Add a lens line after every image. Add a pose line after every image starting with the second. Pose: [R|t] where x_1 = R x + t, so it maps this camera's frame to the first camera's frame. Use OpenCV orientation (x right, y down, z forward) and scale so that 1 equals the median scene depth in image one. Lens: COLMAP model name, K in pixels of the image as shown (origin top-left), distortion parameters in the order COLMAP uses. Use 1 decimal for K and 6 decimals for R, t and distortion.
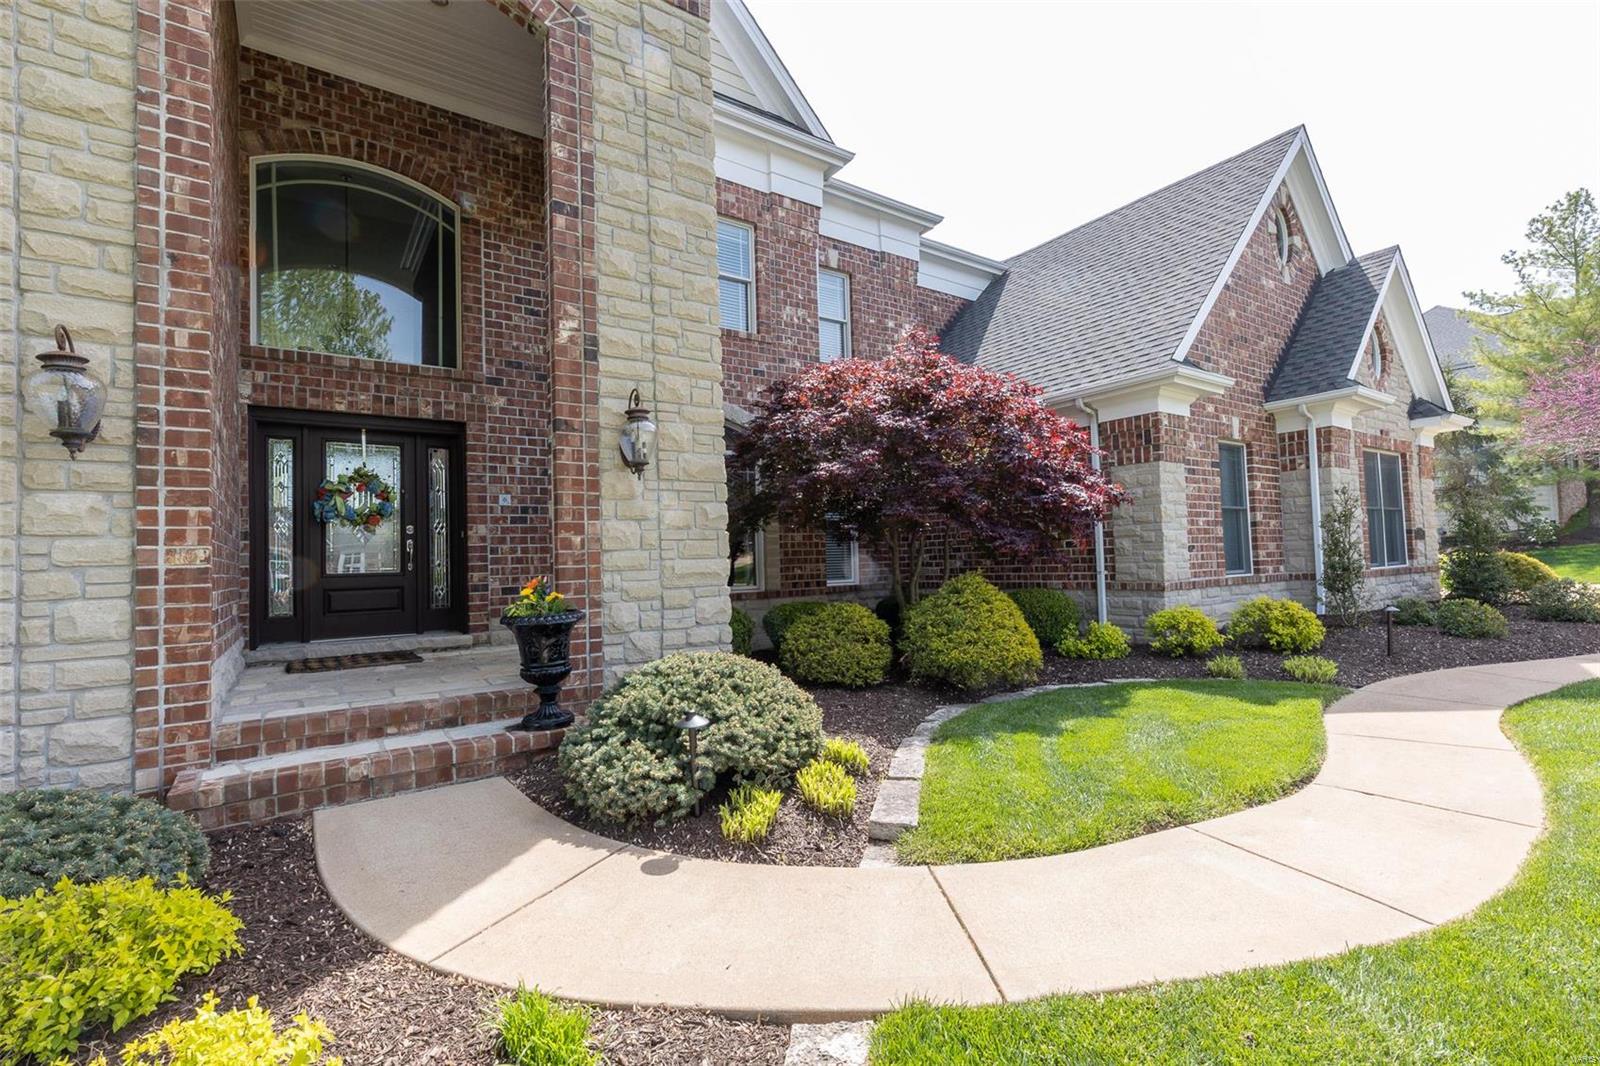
lens RADIAL K [[726.6, 0, 789.1], [0, 726.6, 530.7], [0, 0, 1]] dist [-0.001419, 0.000871]
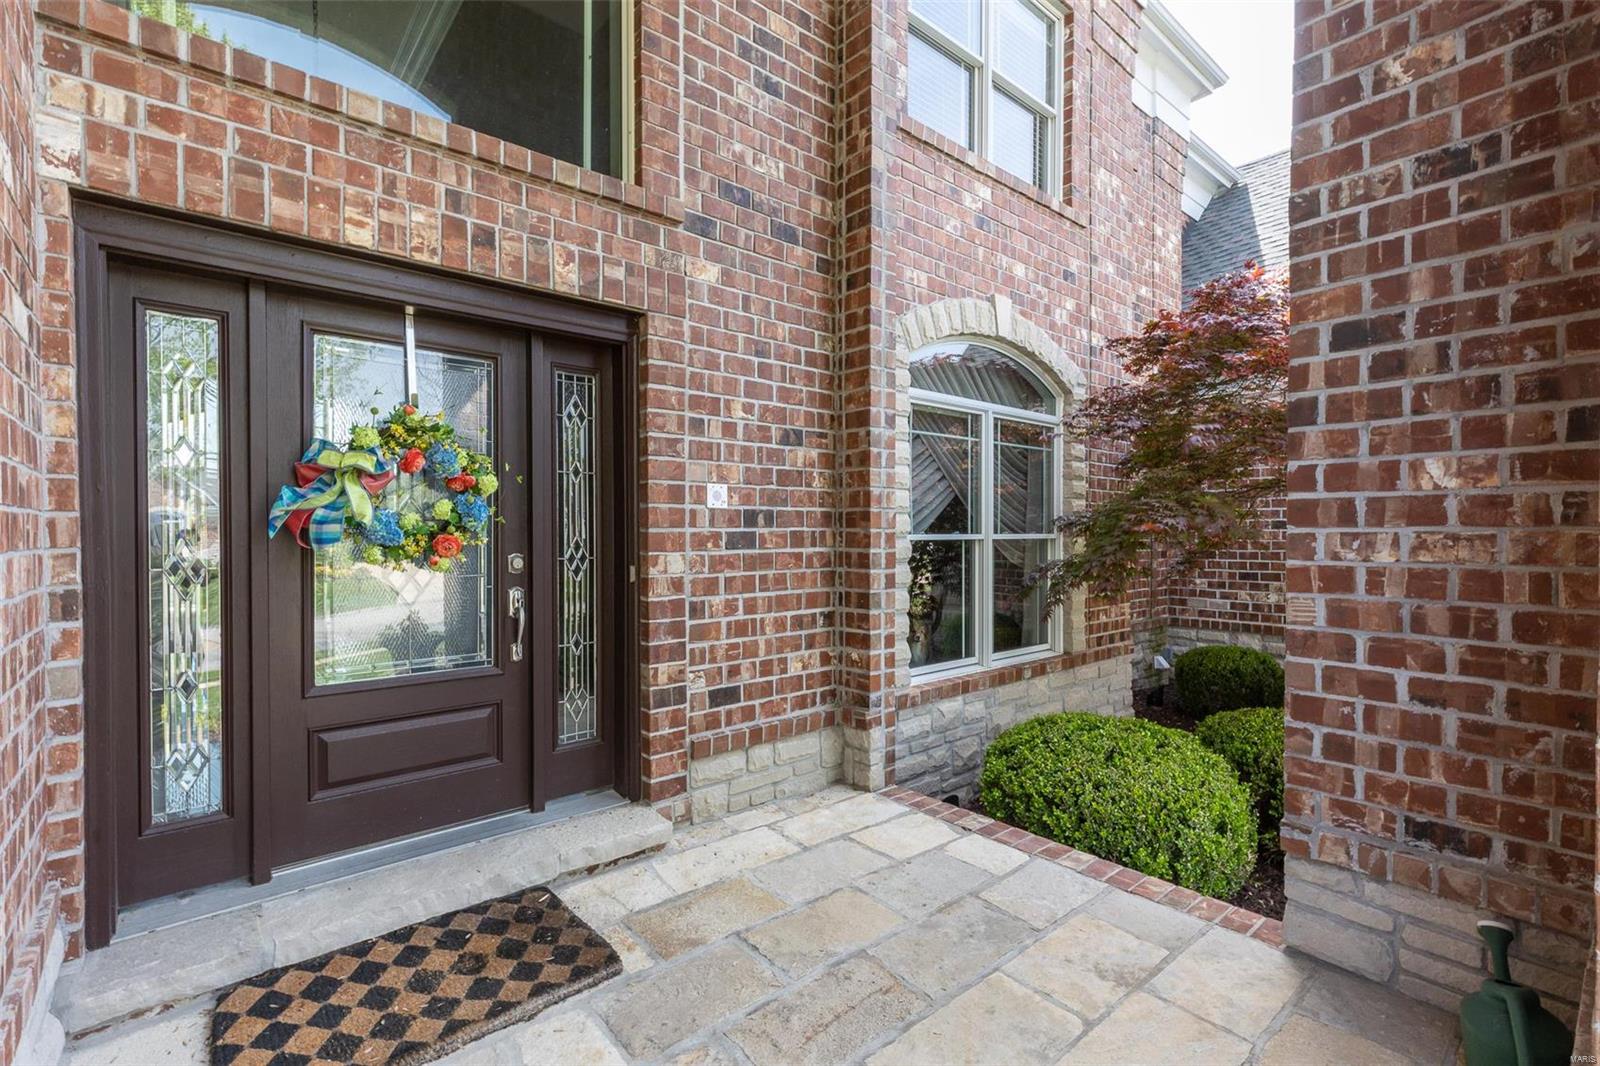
lens RADIAL K [[726.6, 0, 791.5], [0, 726.6, 537.5], [0, 0, 1]] dist [-0.001419, 0.000871]
pose [[0.995788, 0.029532, 0.086796, -0.394463], [-0.034004, 0.998145, 0.050508, -0.042027], [-0.085143, -0.053246, 0.994945, 0.562891]]
